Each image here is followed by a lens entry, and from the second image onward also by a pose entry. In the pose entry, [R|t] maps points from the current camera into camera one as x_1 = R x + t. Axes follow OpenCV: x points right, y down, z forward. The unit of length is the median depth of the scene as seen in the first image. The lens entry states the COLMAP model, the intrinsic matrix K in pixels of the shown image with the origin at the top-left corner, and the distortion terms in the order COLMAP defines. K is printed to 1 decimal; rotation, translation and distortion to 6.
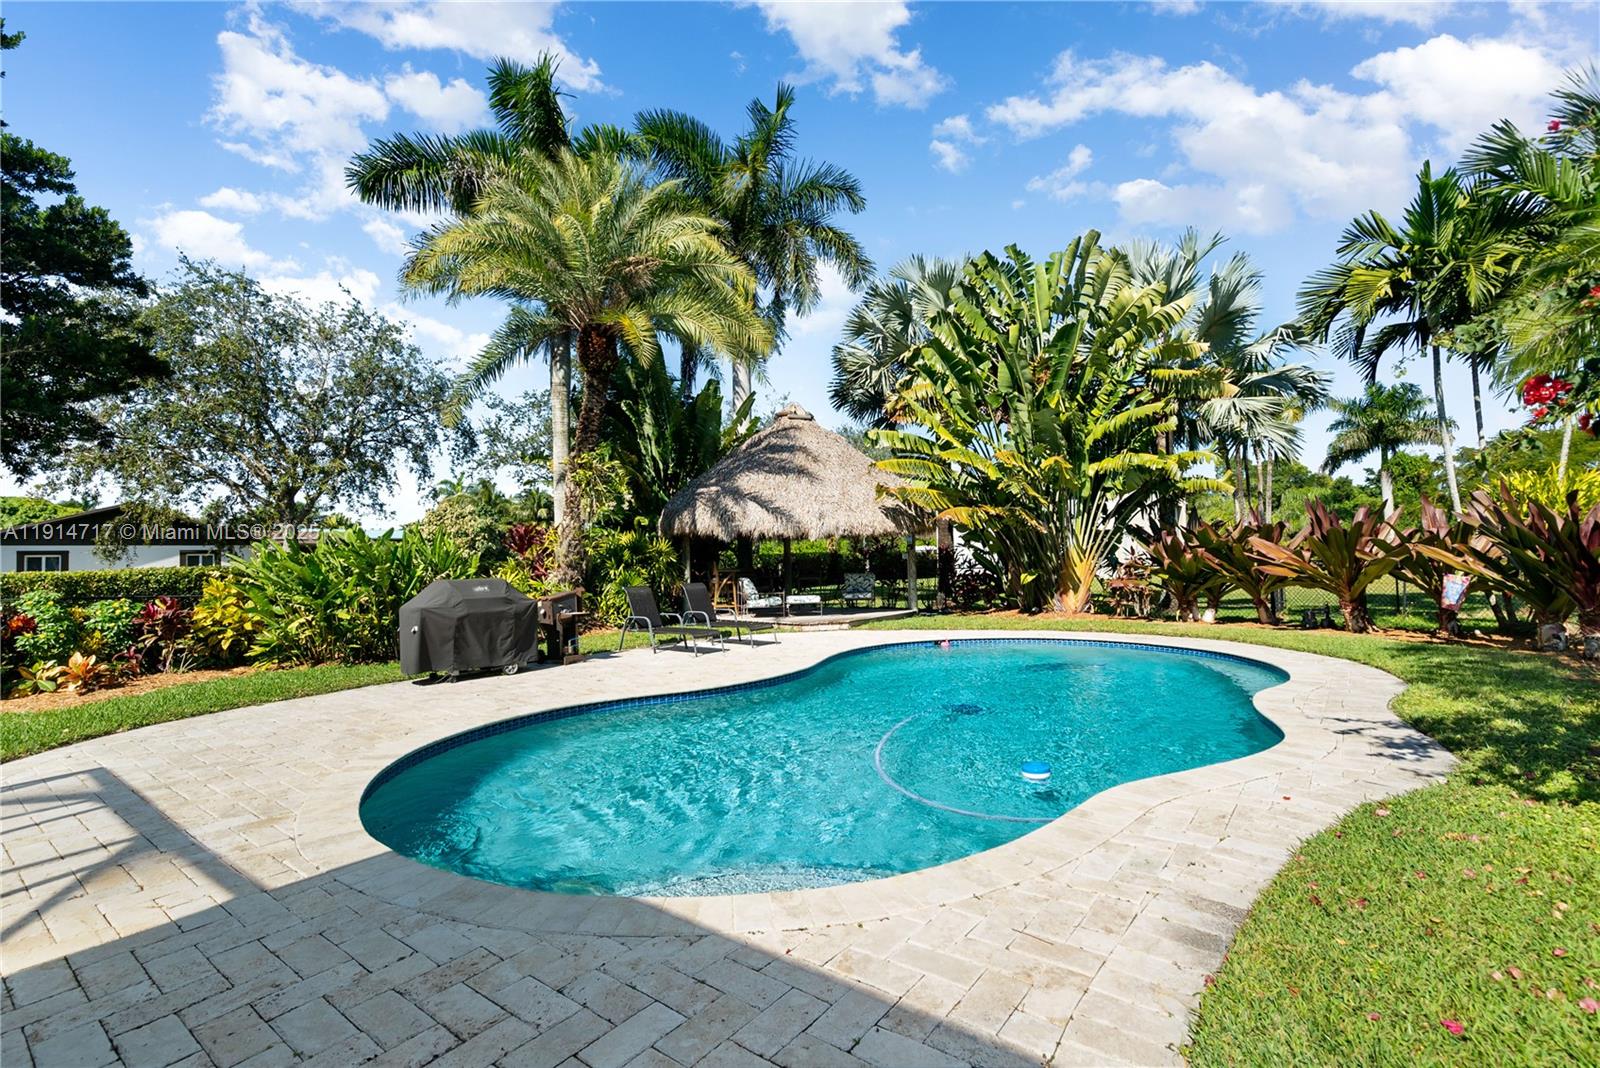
lens RADIAL K [[723.1, 0, 797.4], [0, 723.1, 530.1], [0, 0, 1]] dist [-0.001642, 0.003921]
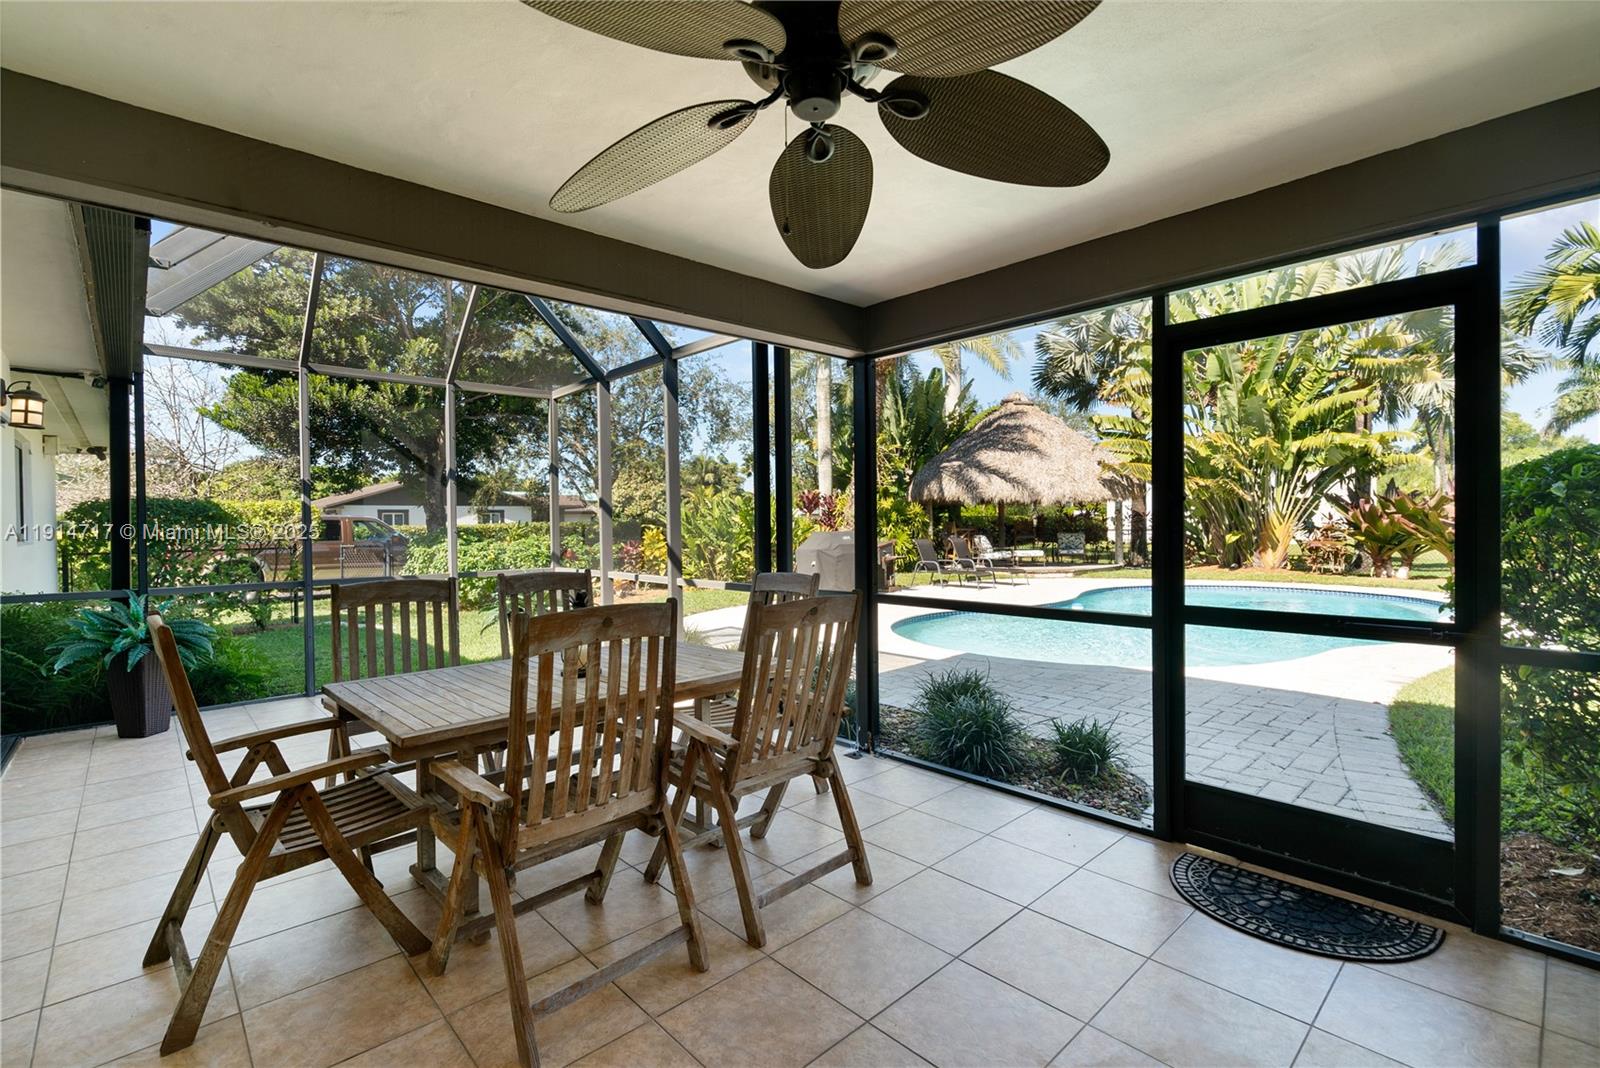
lens RADIAL K [[723.1, 0, 797.4], [0, 723.1, 530.1], [0, 0, 1]] dist [-0.001642, 0.003921]
pose [[0.984239, 0.012135, -0.176427, -0.174998], [-0.003100, 0.998674, 0.051396, -0.006150], [0.176817, -0.050039, 0.982971, -0.297167]]
